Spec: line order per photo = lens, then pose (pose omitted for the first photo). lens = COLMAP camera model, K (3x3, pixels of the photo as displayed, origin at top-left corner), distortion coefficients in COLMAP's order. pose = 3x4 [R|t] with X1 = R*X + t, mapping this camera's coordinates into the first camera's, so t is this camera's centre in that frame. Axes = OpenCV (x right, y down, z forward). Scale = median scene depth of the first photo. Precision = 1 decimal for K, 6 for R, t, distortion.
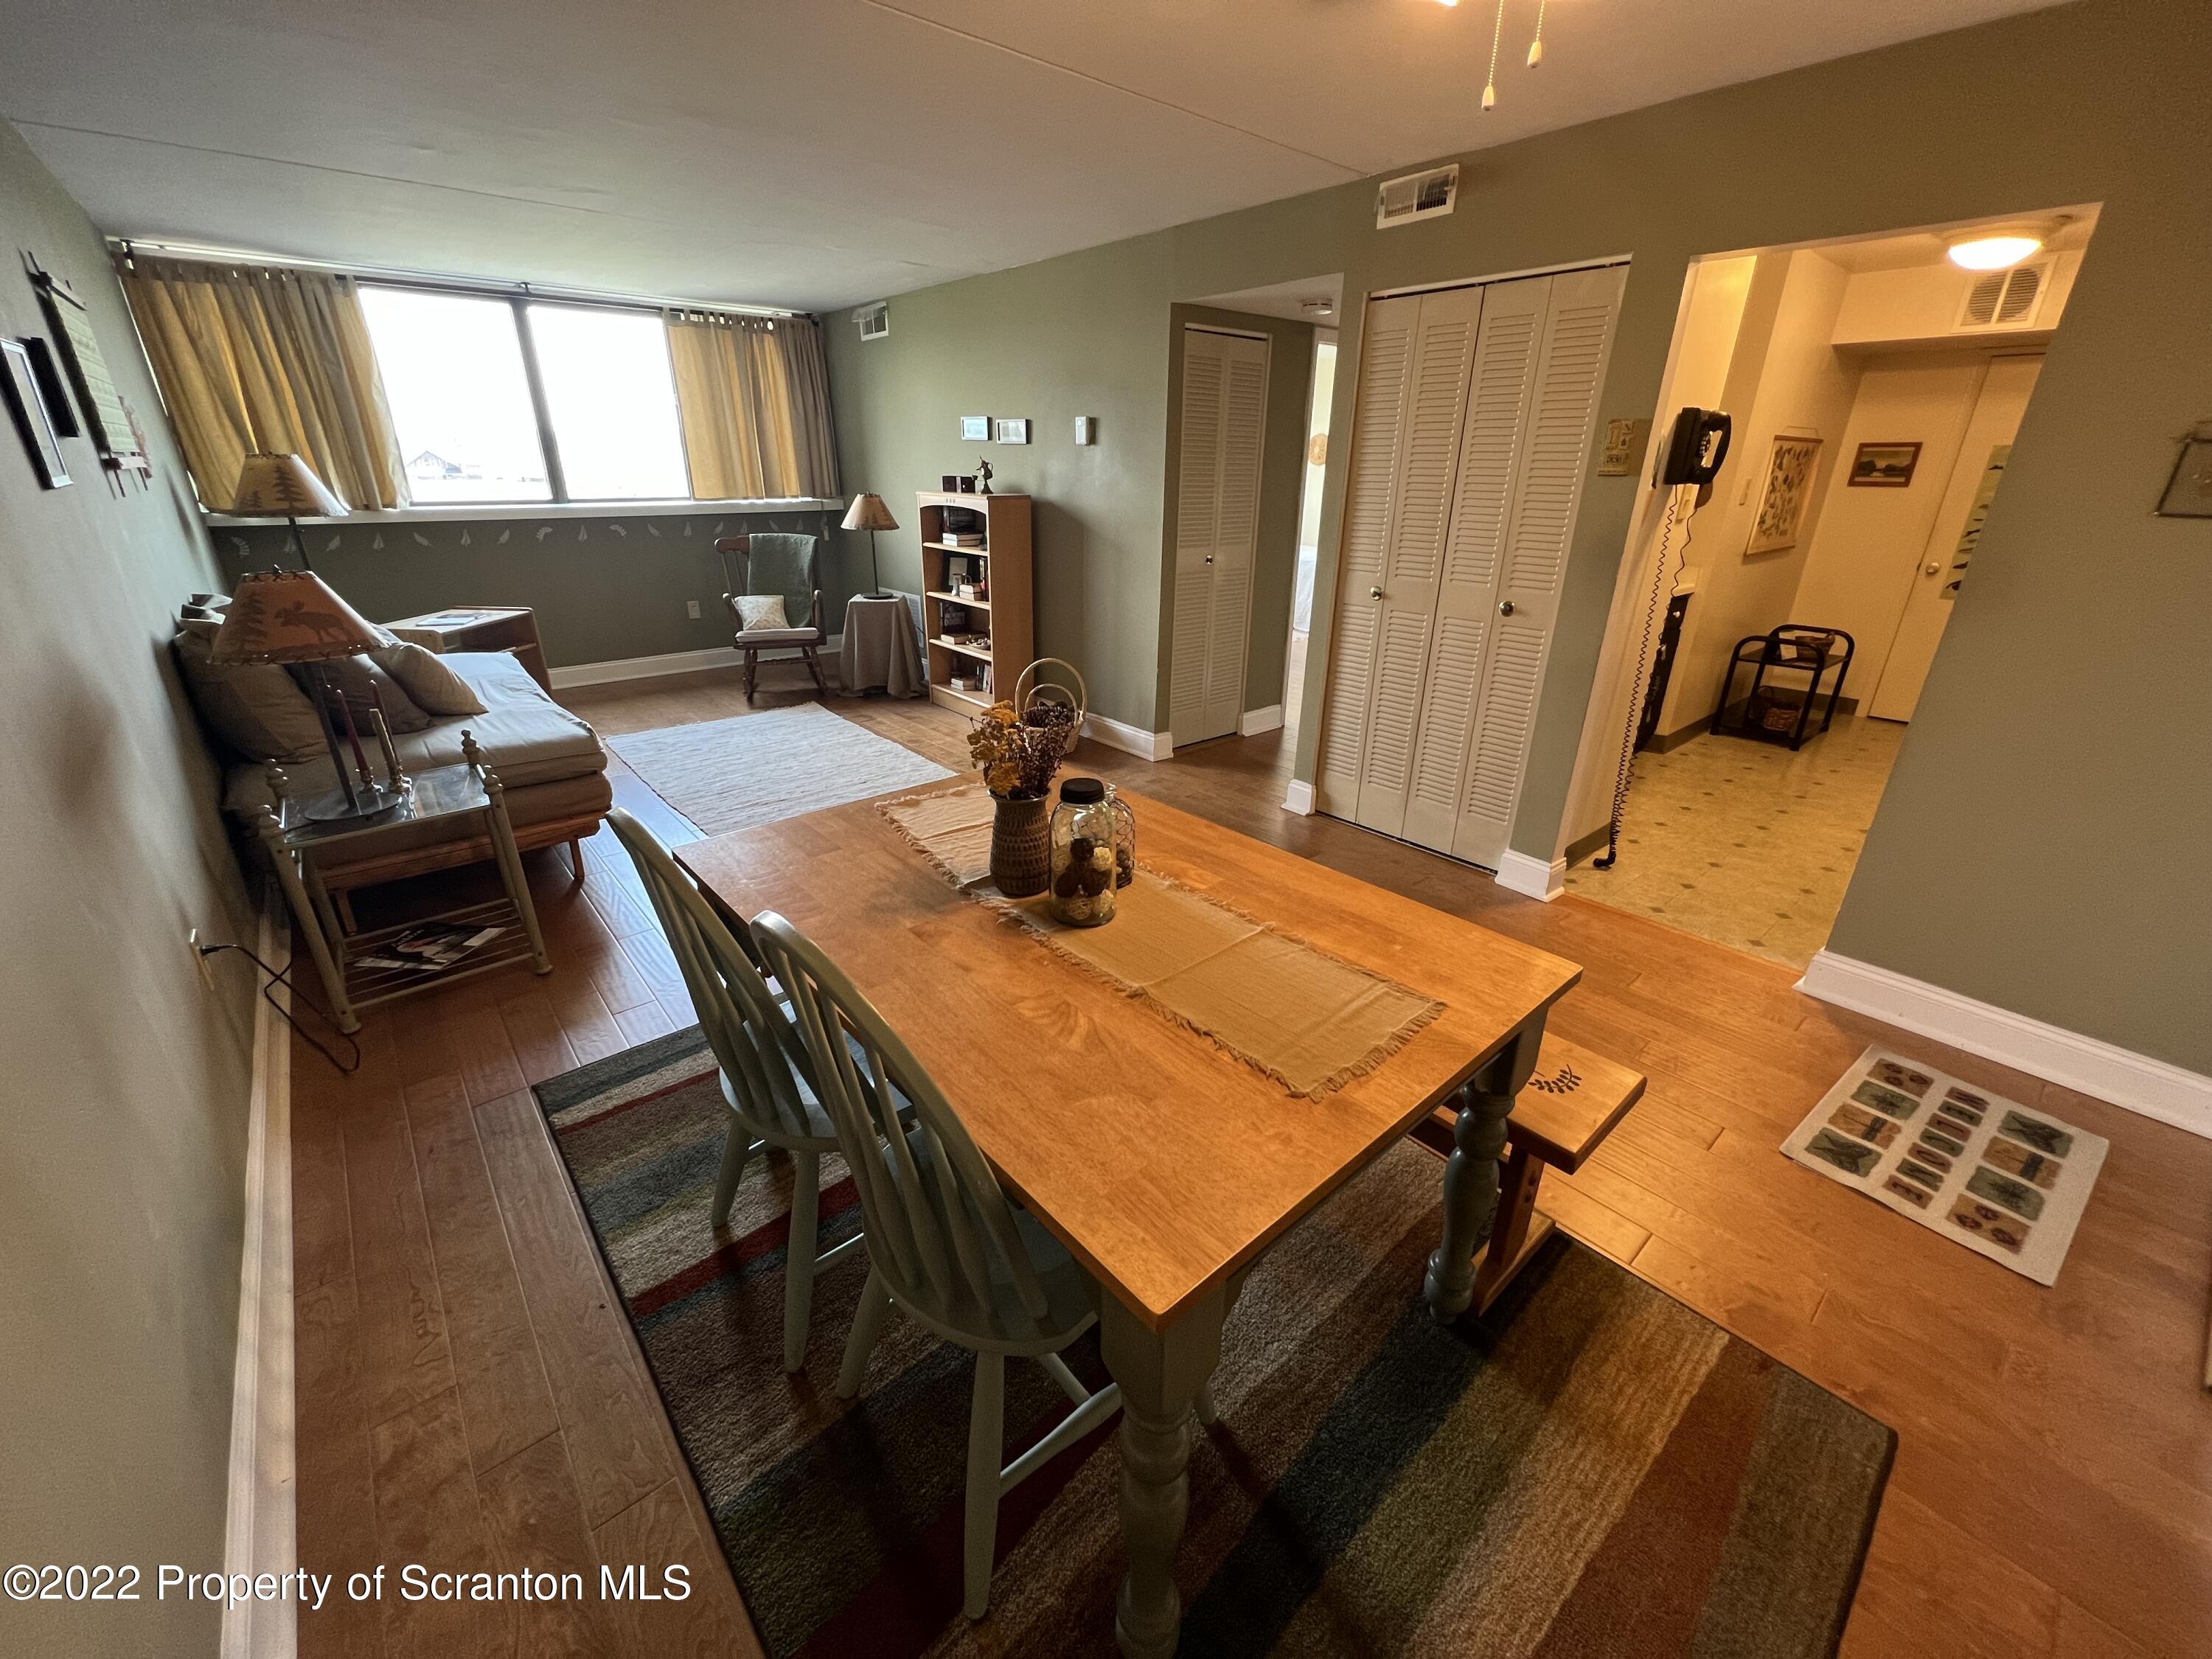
lens RADIAL K [[883.3, 0, 1100.1], [0, 883.3, 822.9], [0, 0, 1]] dist [0.001265, -0.000136]
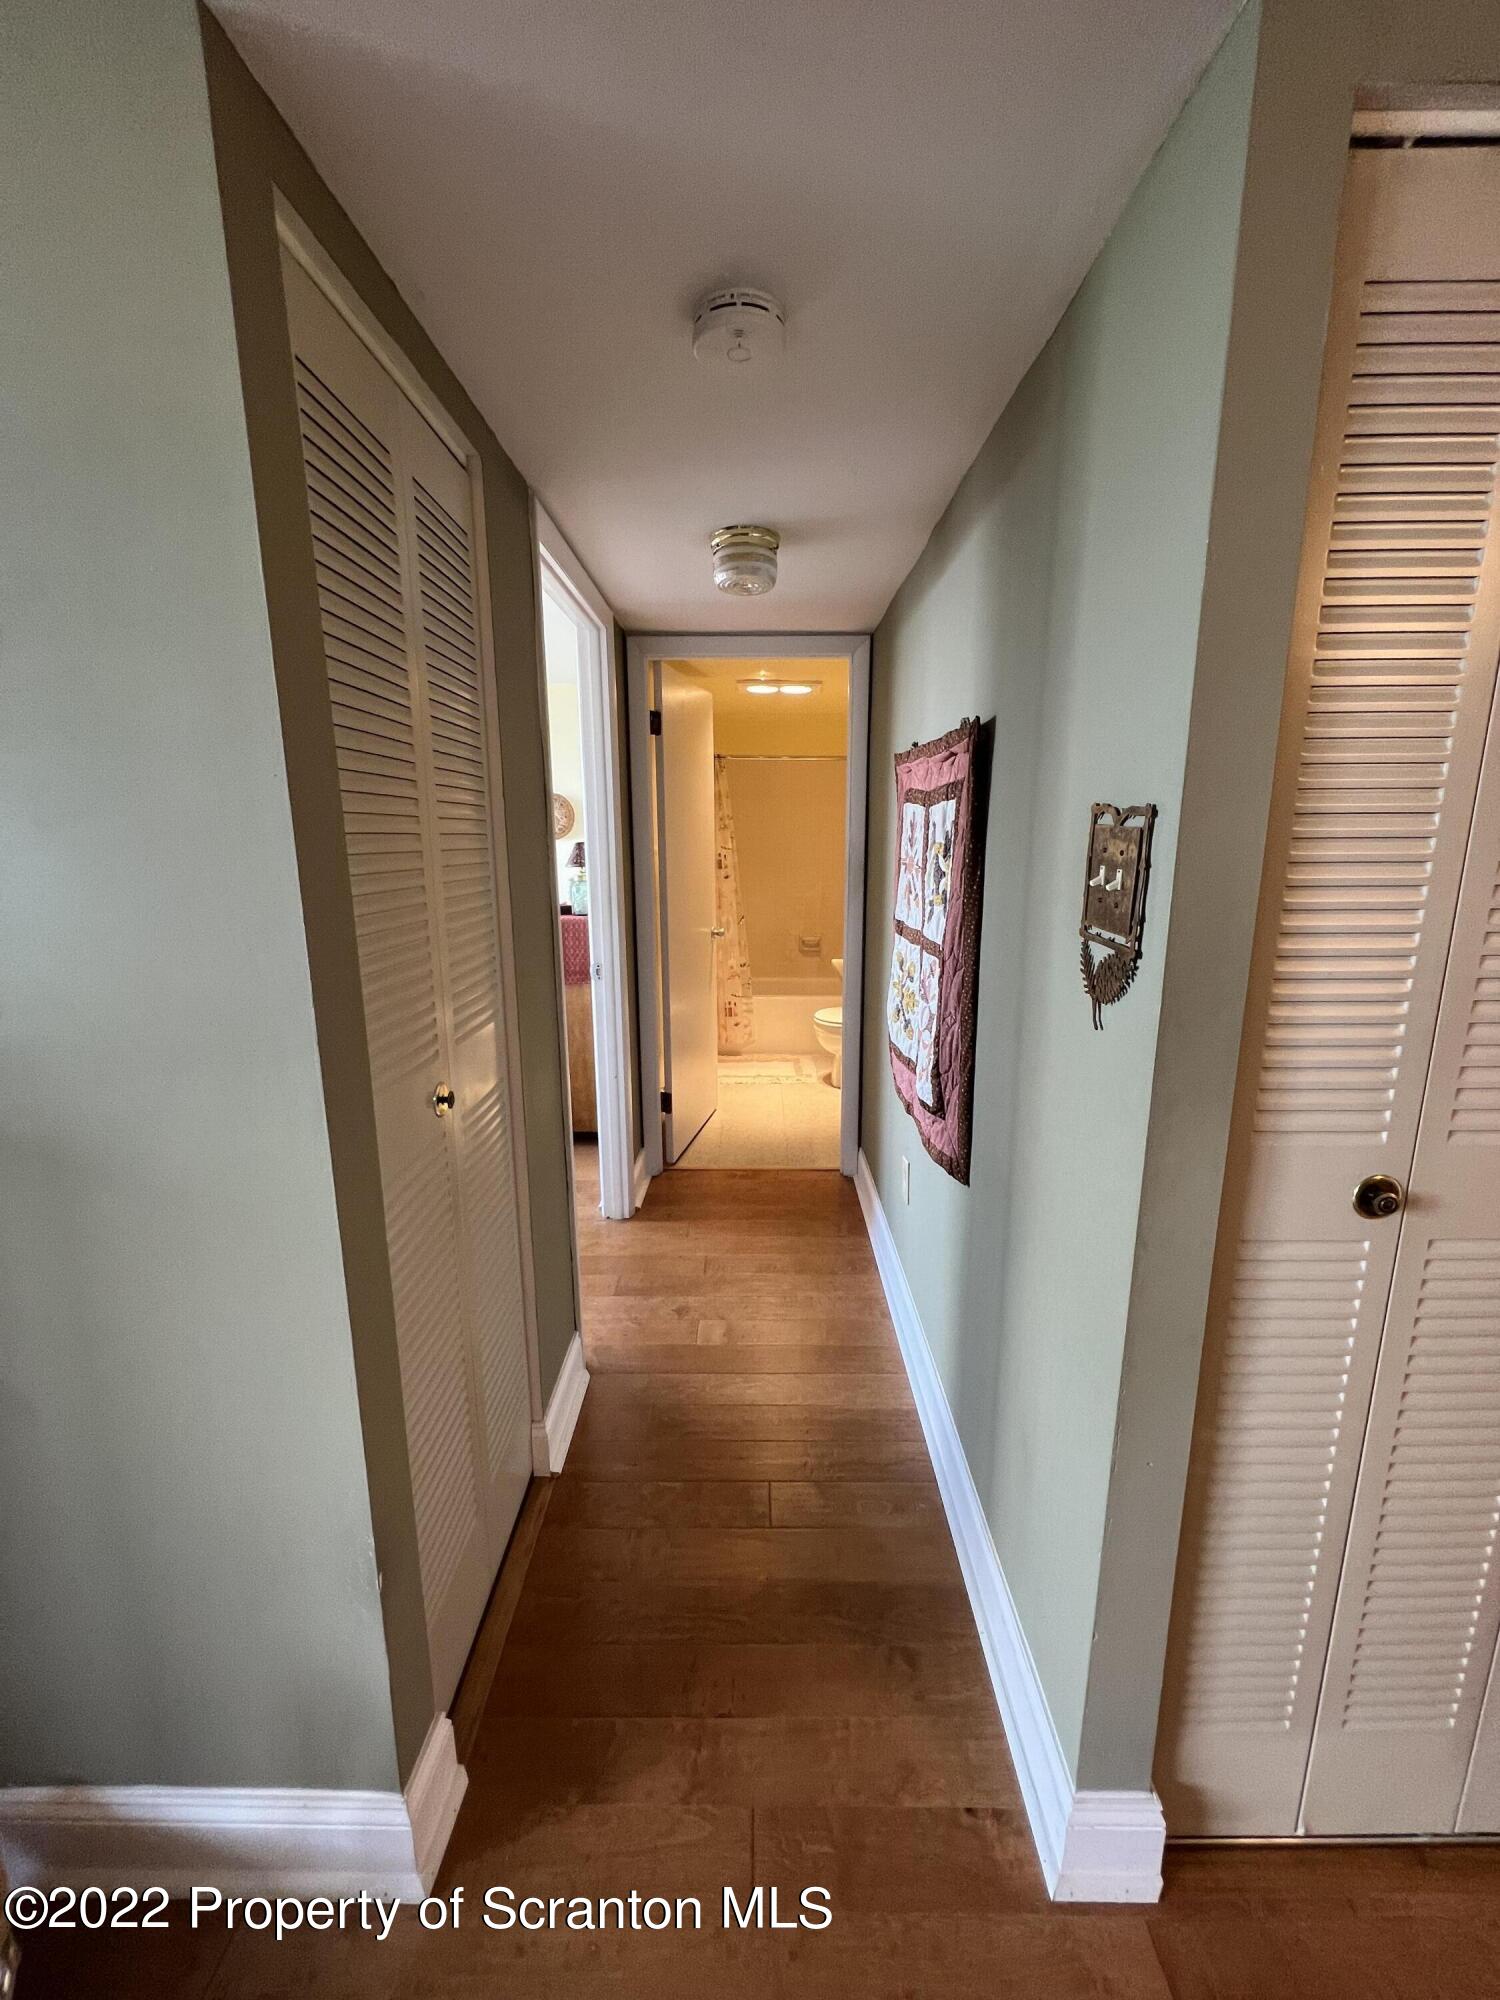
lens RADIAL K [[798.7, 0, 750.7], [0, 798.7, 995.3], [0, 0, 1]] dist [0.001265, -0.000136]
pose [[0.655338, -0.165963, 0.736878, -0.004845], [0.297150, 0.953546, -0.049506, -0.279778], [-0.694431, 0.251407, 0.674211, 0.712981]]
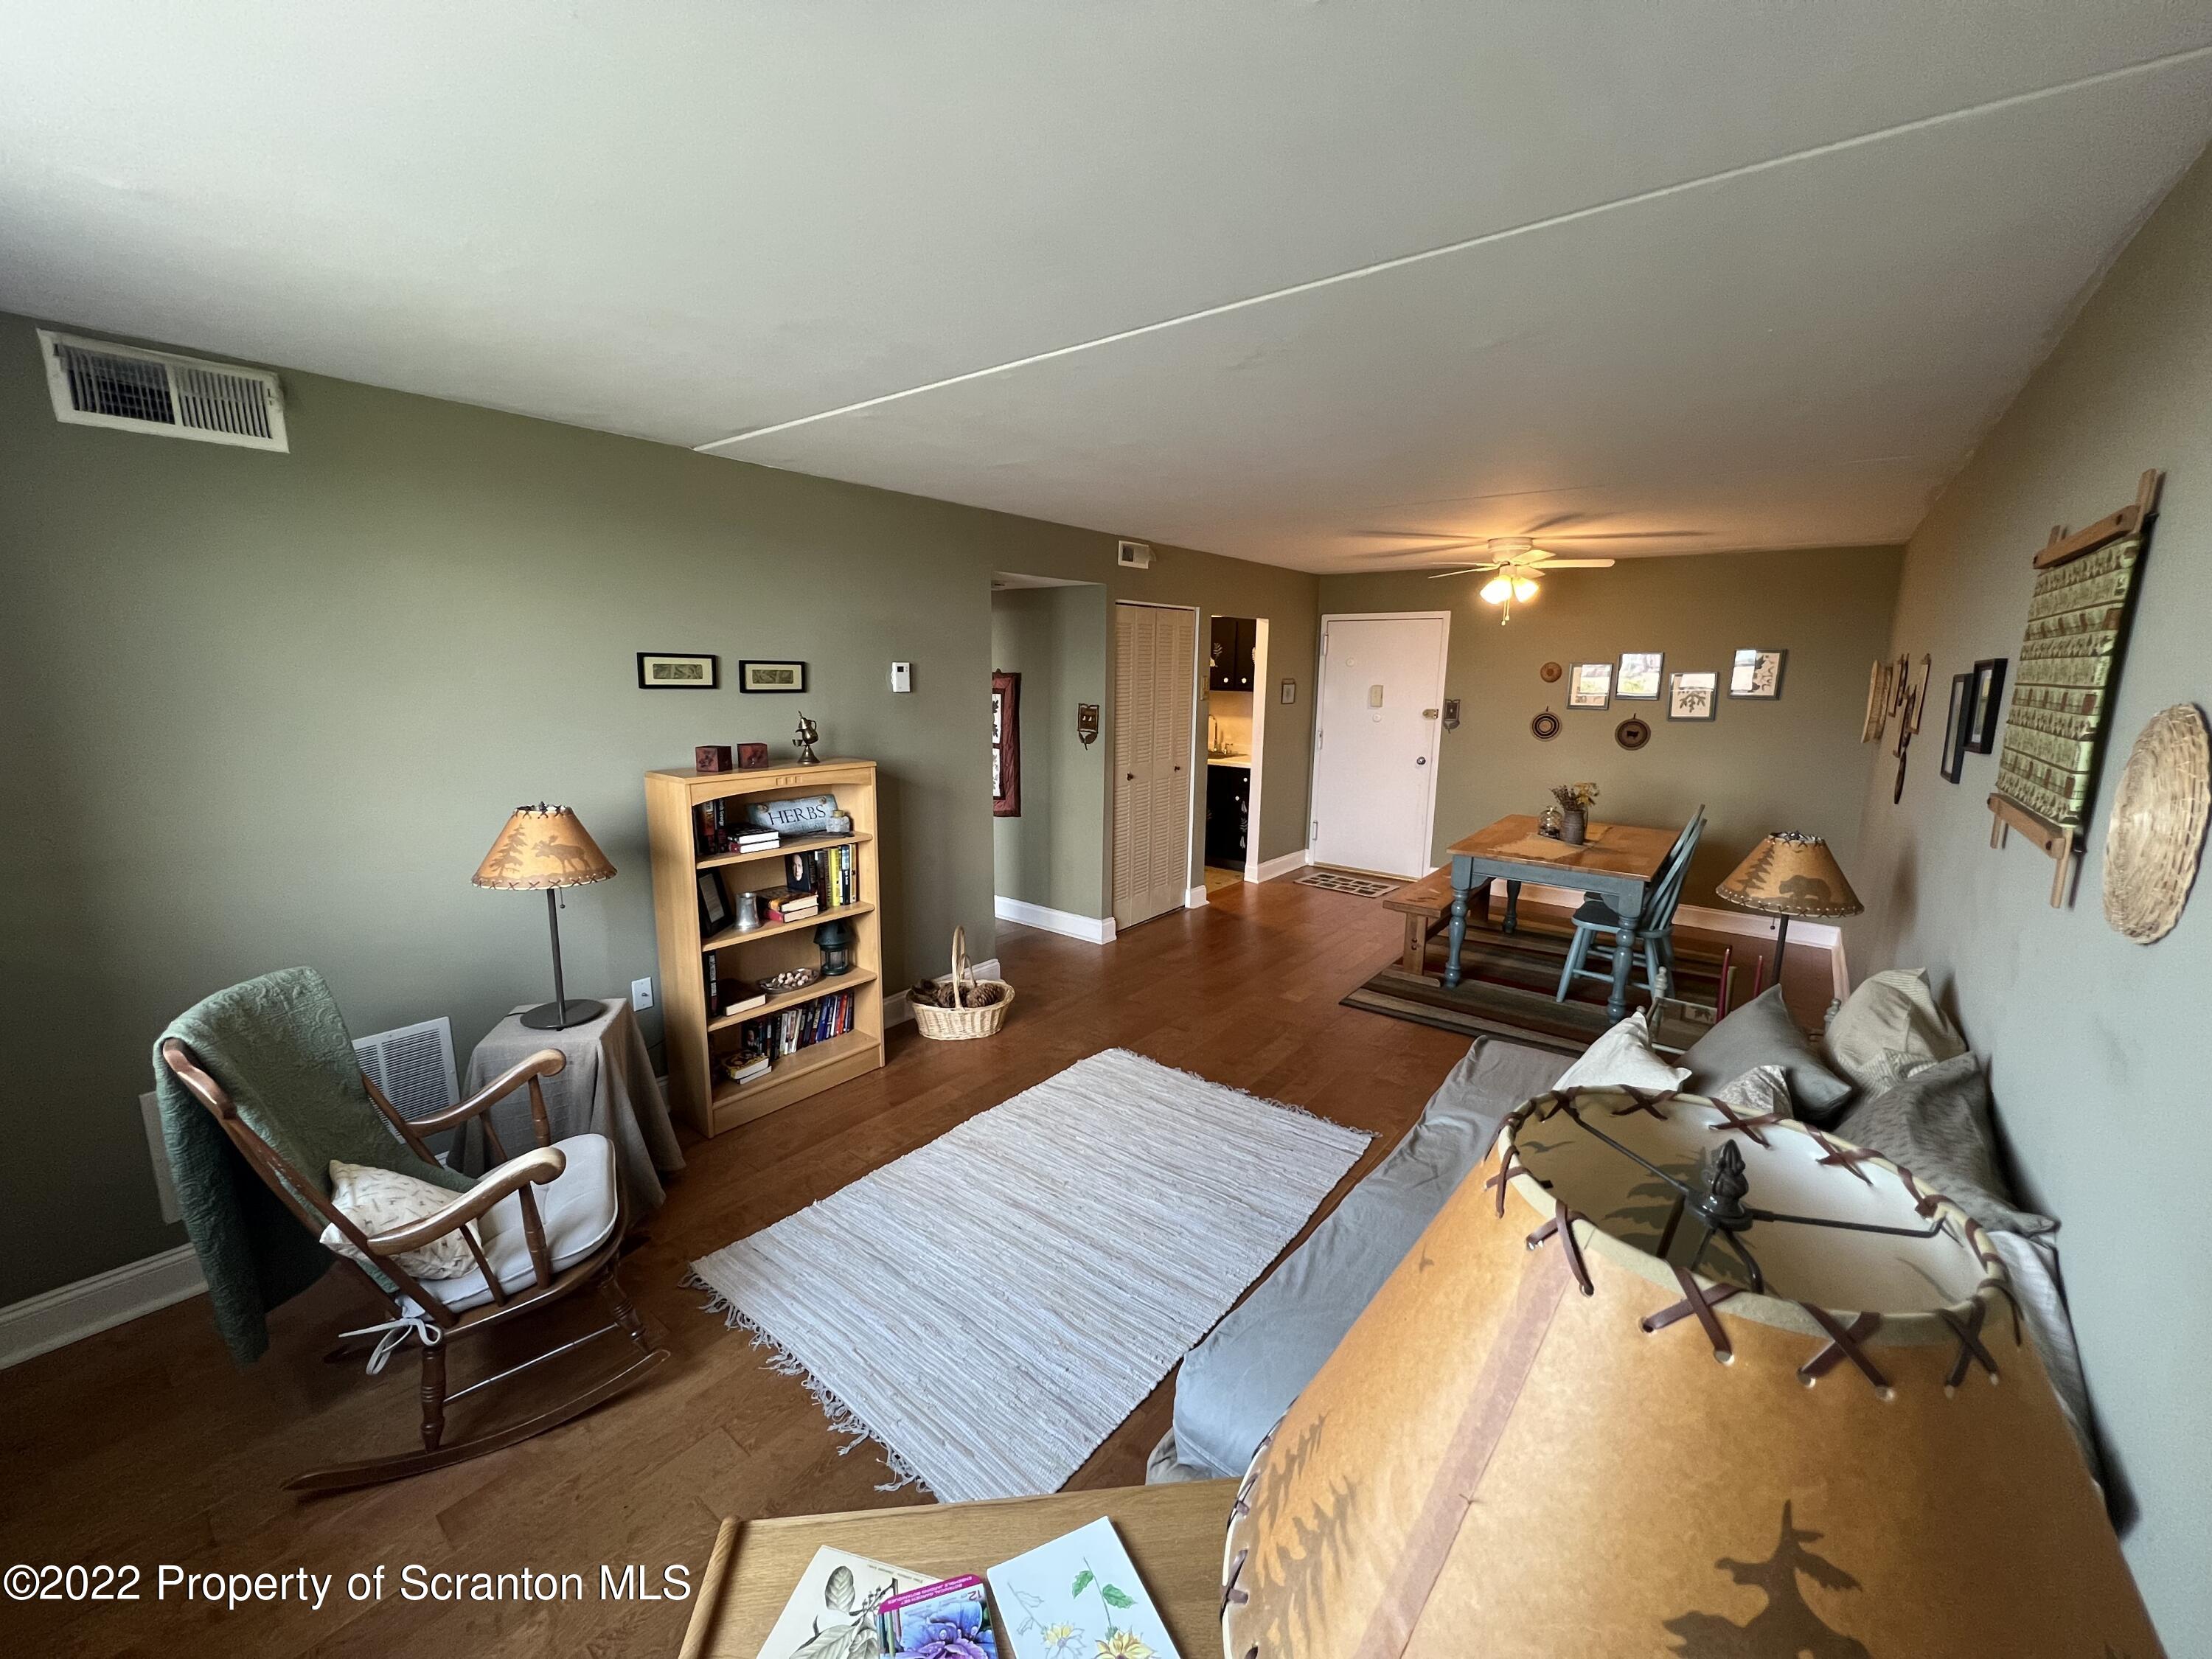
lens RADIAL K [[883.3, 0, 1090.0], [0, 883.3, 830.0], [0, 0, 1]] dist [0.001265, -0.000136]
pose [[-0.187321, -0.186831, 0.964368, -0.899999], [0.371389, 0.895403, 0.245610, -0.438843], [-0.909385, 0.404164, -0.098340, 0.944651]]
